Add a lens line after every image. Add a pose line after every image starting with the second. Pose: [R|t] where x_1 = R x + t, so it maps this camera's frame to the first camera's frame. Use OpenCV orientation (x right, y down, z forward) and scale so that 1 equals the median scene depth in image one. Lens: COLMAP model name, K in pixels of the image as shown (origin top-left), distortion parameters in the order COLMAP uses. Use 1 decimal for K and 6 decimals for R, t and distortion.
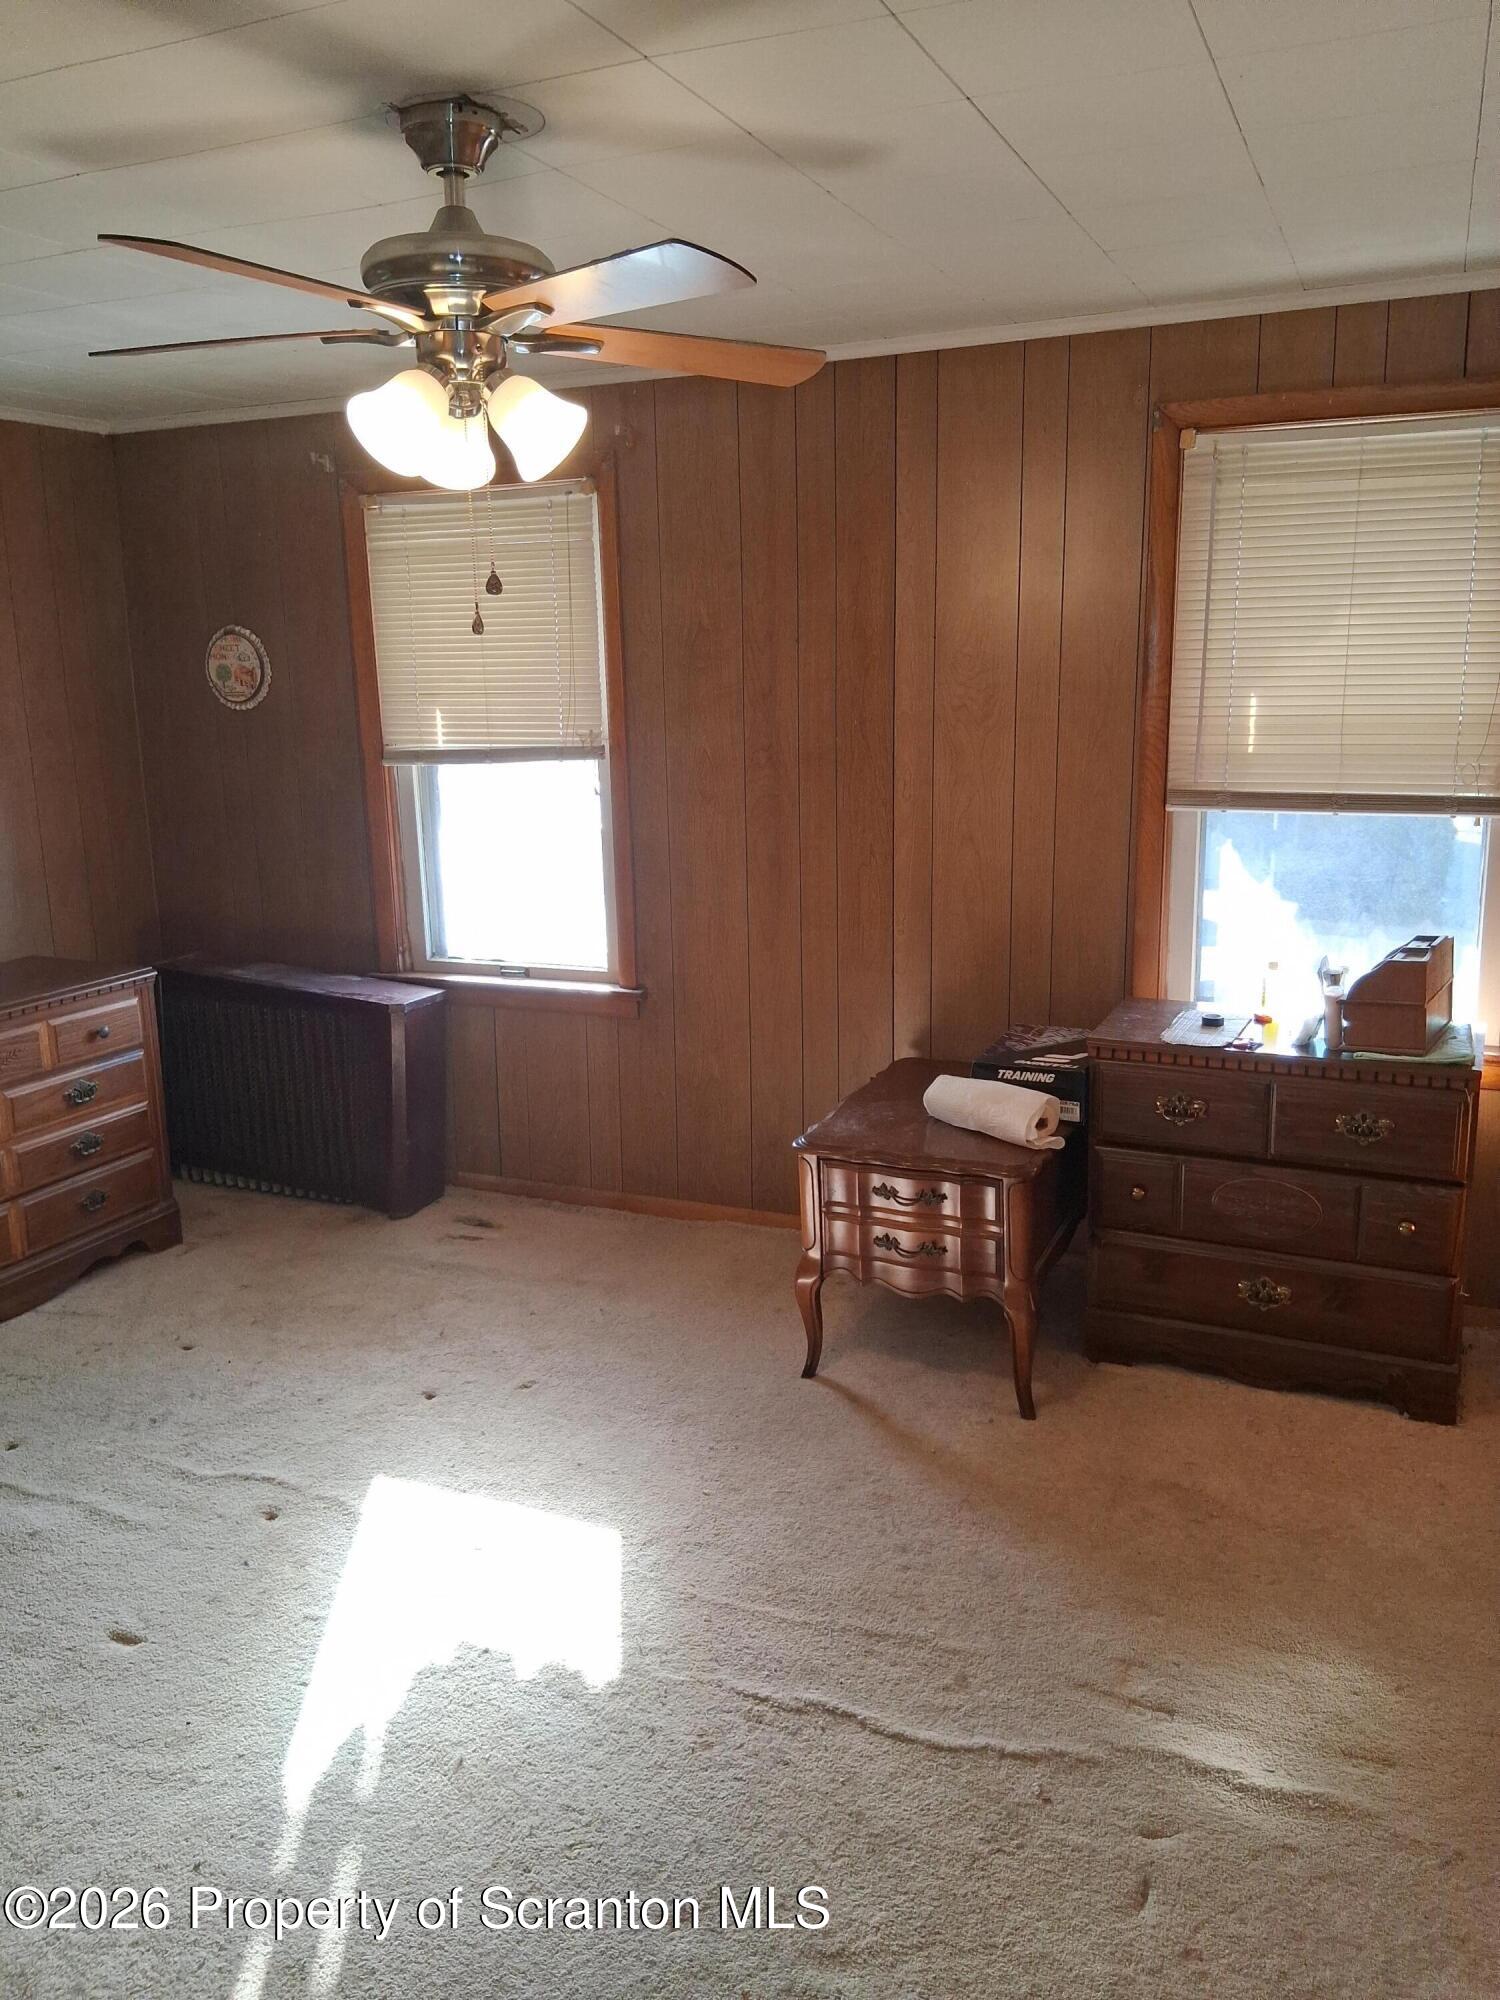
lens RADIAL K [[1508.6, 0, 745.5], [0, 1508.6, 992.8], [0, 0, 1]] dist [0.127416, -0.227956]
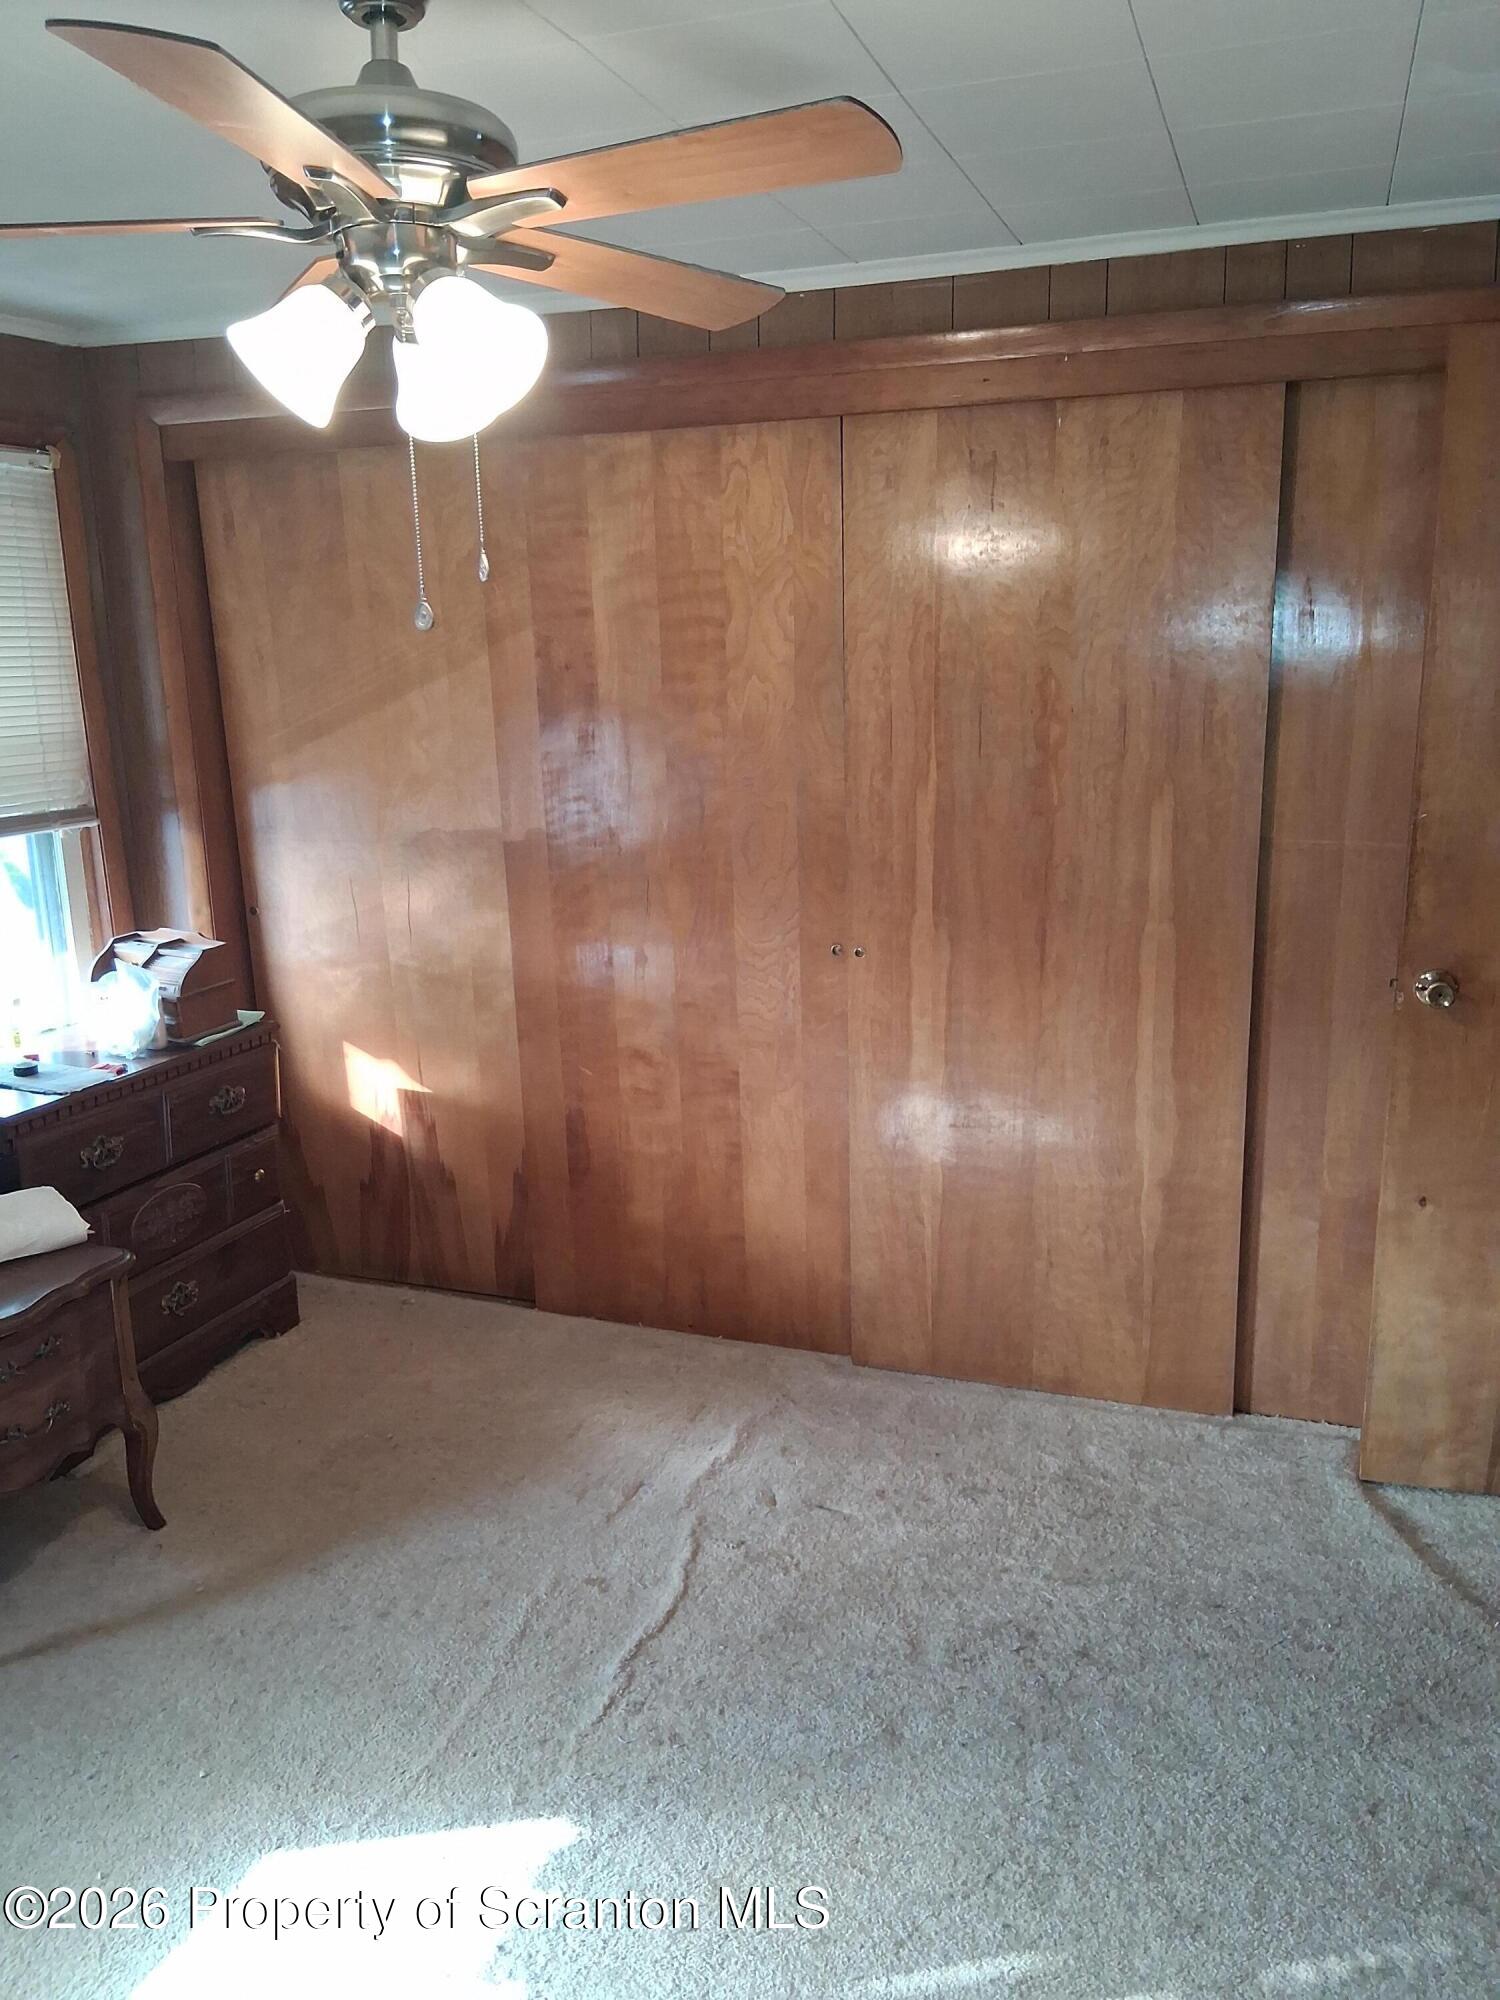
lens RADIAL K [[1508.6, 0, 745.5], [0, 1508.6, 992.8], [0, 0, 1]] dist [0.127416, -0.227956]
pose [[-0.058645, -0.226350, 0.972279, -0.844635], [0.224393, 0.946042, 0.233776, -0.201606], [-0.972732, 0.231883, -0.004689, 0.765098]]
